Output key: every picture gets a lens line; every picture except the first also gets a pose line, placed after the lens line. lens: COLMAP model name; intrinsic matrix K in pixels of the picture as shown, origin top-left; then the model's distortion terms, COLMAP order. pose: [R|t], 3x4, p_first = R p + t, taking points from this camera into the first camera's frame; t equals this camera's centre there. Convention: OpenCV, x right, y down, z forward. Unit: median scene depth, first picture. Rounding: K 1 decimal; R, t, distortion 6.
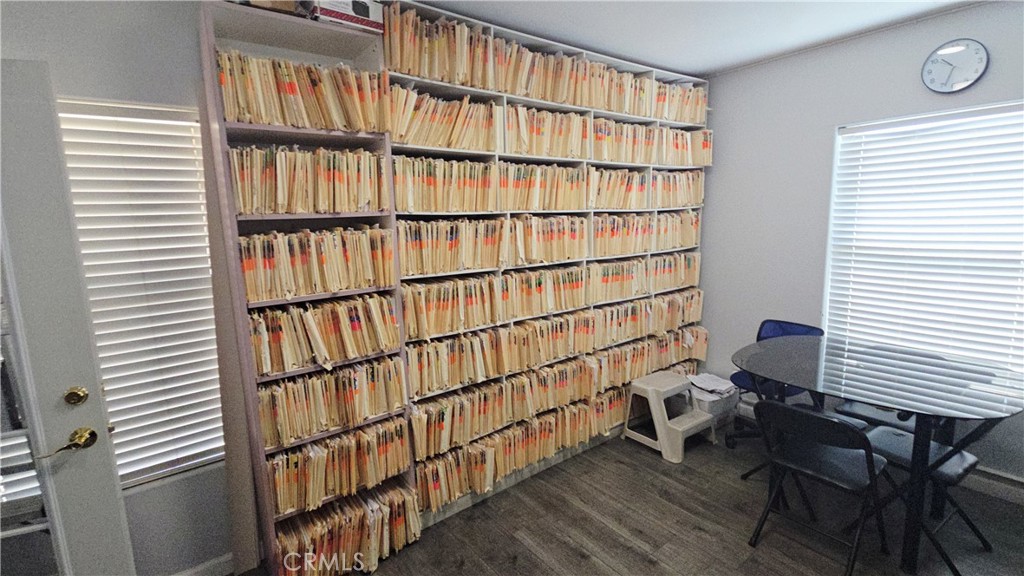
lens RADIAL K [[454.0, 0, 512.0], [0, 454.0, 288.0], [0, 0, 1]] dist [0.000212, 0.000002]
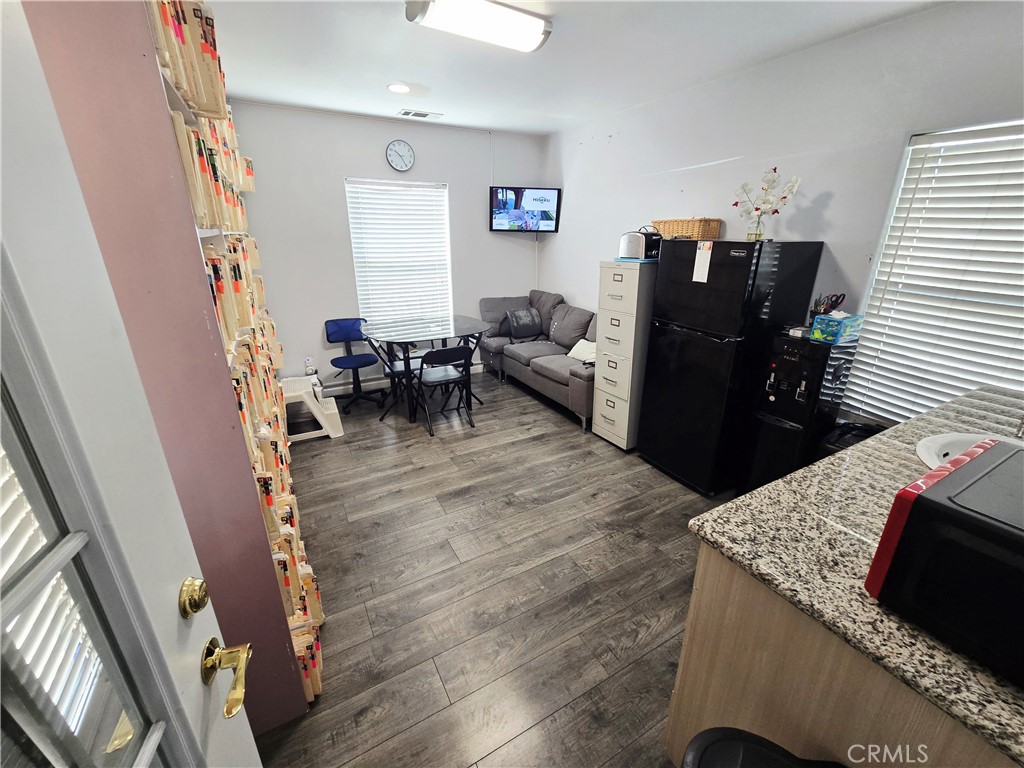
lens RADIAL K [[420.1, 0, 512.0], [0, 420.1, 384.0], [0, 0, 1]] dist [0.000069, 0.000002]
pose [[0.151547, -0.307514, 0.939398, -0.681778], [0.145978, 0.946916, 0.286426, -0.035261], [-0.977611, 0.093725, 0.188392, 0.282958]]
